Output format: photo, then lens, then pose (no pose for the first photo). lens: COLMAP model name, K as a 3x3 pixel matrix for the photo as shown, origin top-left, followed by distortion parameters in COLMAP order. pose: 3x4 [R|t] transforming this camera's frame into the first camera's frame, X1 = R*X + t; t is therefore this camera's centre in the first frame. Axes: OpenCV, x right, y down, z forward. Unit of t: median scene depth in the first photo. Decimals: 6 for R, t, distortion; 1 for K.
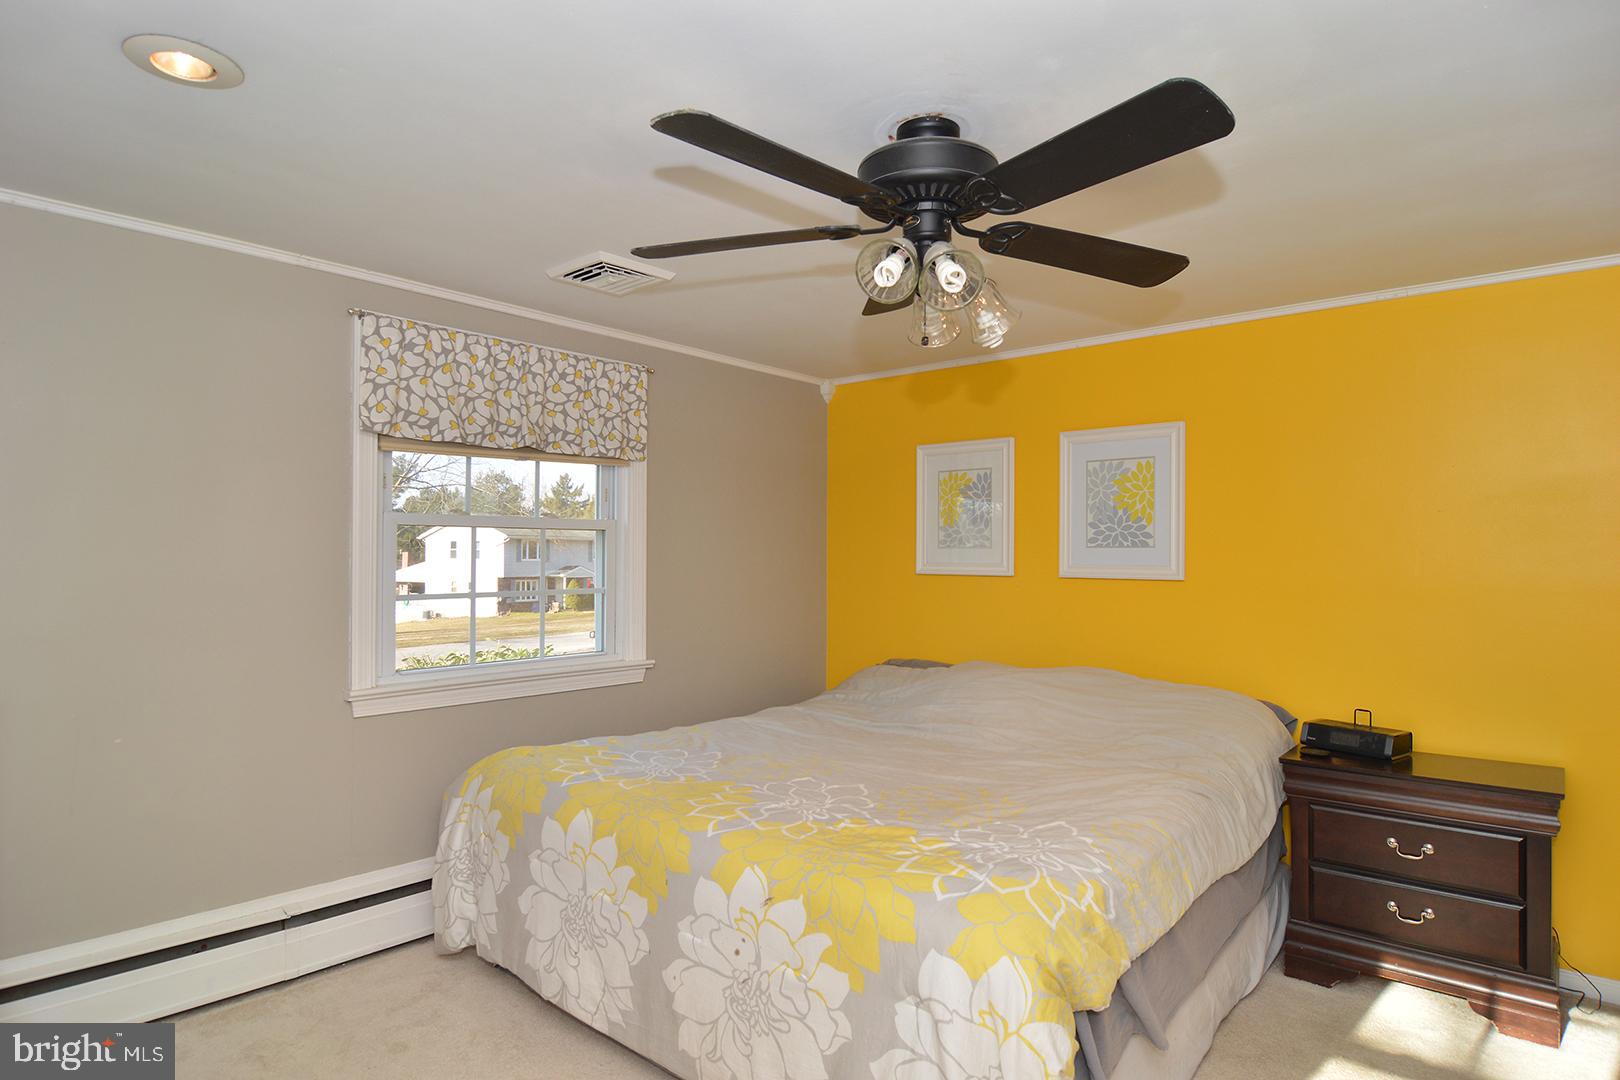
lens RADIAL K [[894.0, 0, 810.0], [0, 894.0, 540.0], [0, 0, 1]] dist [0.112895, -0.000218]
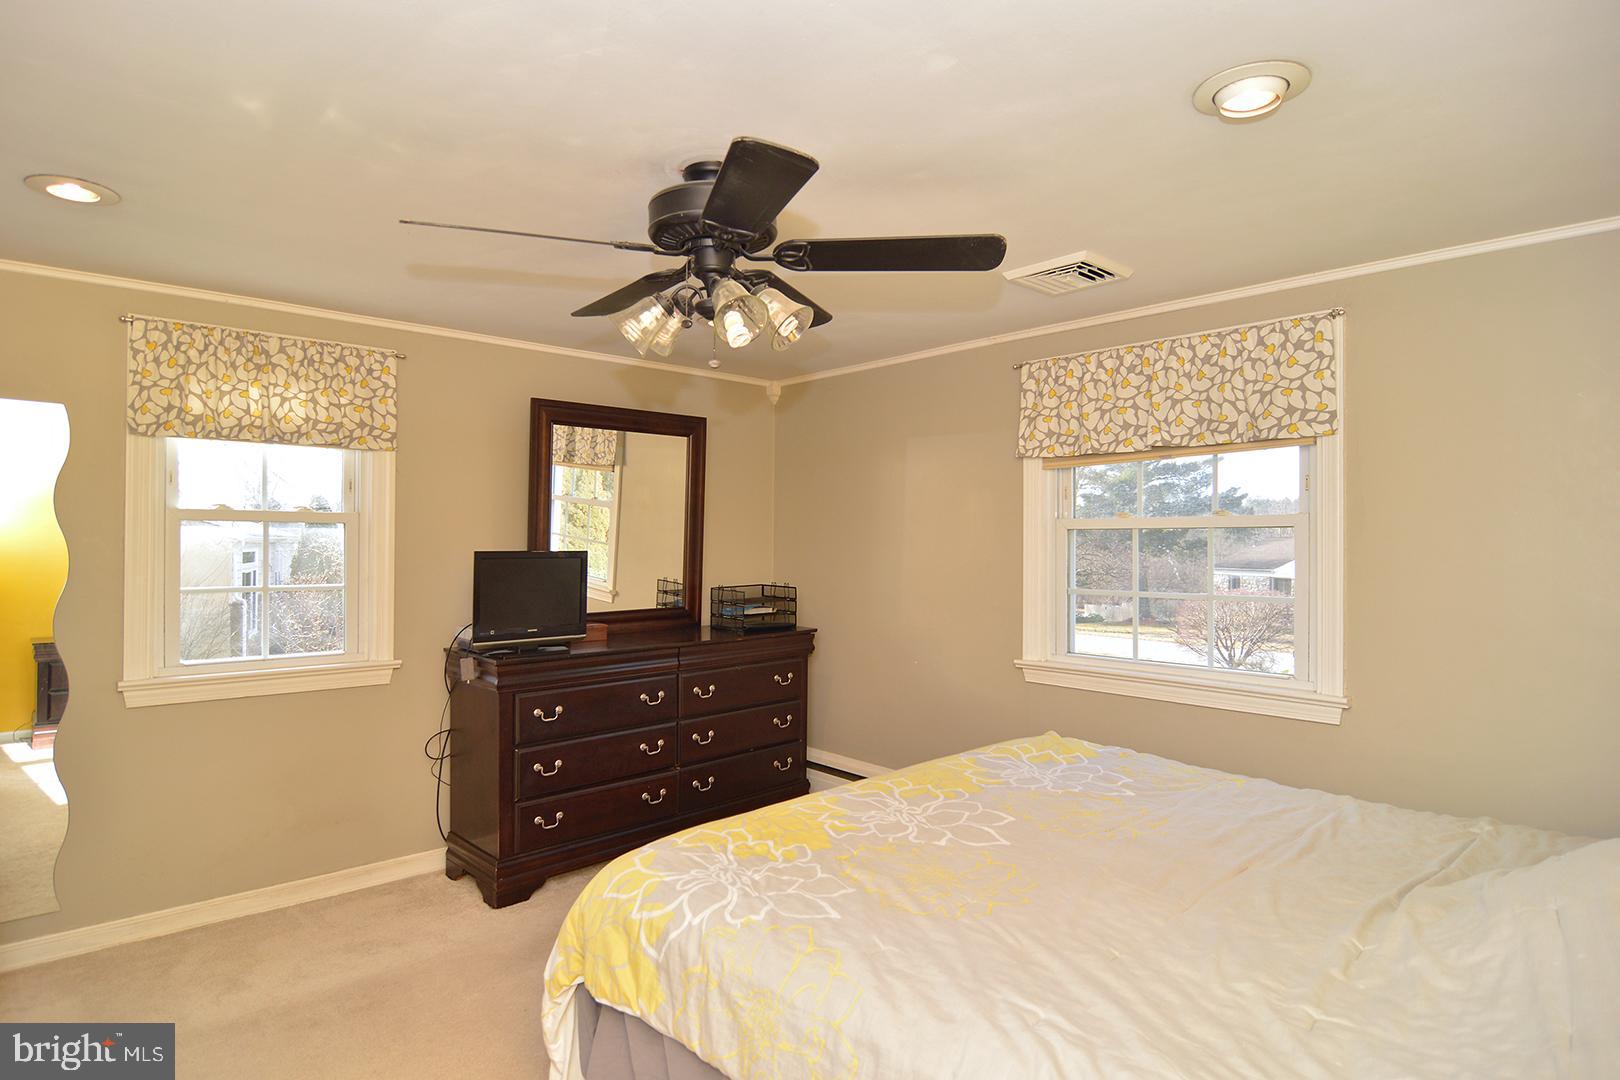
lens RADIAL K [[896.0, 0, 807.9], [0, 896.0, 553.5], [0, 0, 1]] dist [-0.016093, -0.001111]
pose [[-0.119393, -0.006589, -0.992825, 0.712928], [-0.006978, 0.999959, -0.005797, 0.022166], [0.992823, 0.006236, -0.119434, 0.774695]]
